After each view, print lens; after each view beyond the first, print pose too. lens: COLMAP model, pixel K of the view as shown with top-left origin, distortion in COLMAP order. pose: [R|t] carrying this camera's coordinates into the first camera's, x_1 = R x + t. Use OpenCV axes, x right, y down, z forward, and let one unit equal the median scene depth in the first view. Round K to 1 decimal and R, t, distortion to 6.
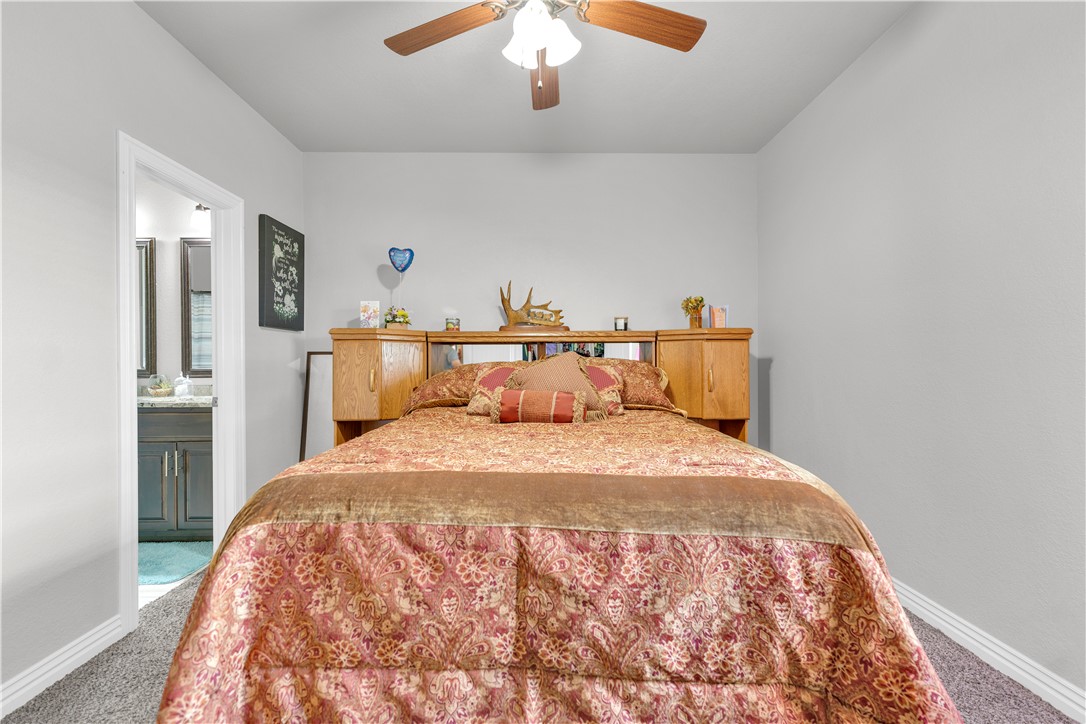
lens RADIAL K [[439.3, 0, 543.1], [0, 439.3, 359.9], [0, 0, 1]] dist [-0.001897, -0.000320]
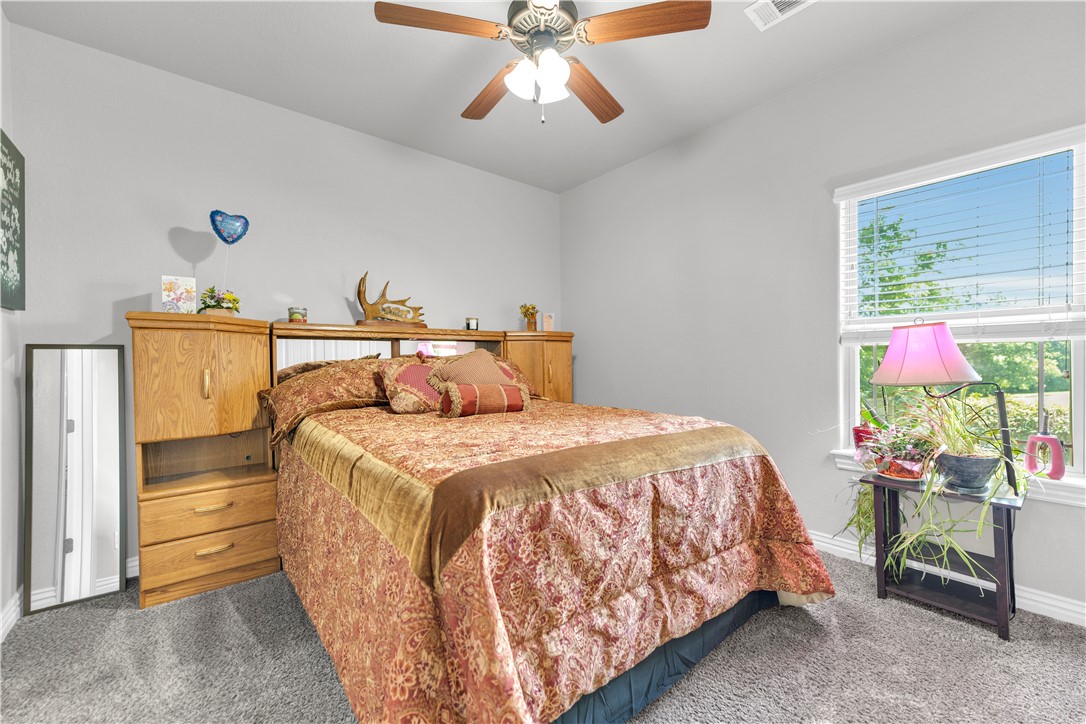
lens RADIAL K [[439.3, 0, 545.6], [0, 439.3, 360.7], [0, 0, 1]] dist [-0.001897, -0.000320]
pose [[0.777194, -0.004205, 0.629247, -1.178186], [0.002501, 0.999990, 0.003594, 0.016522], [-0.629256, -0.001220, 0.777197, 0.143762]]
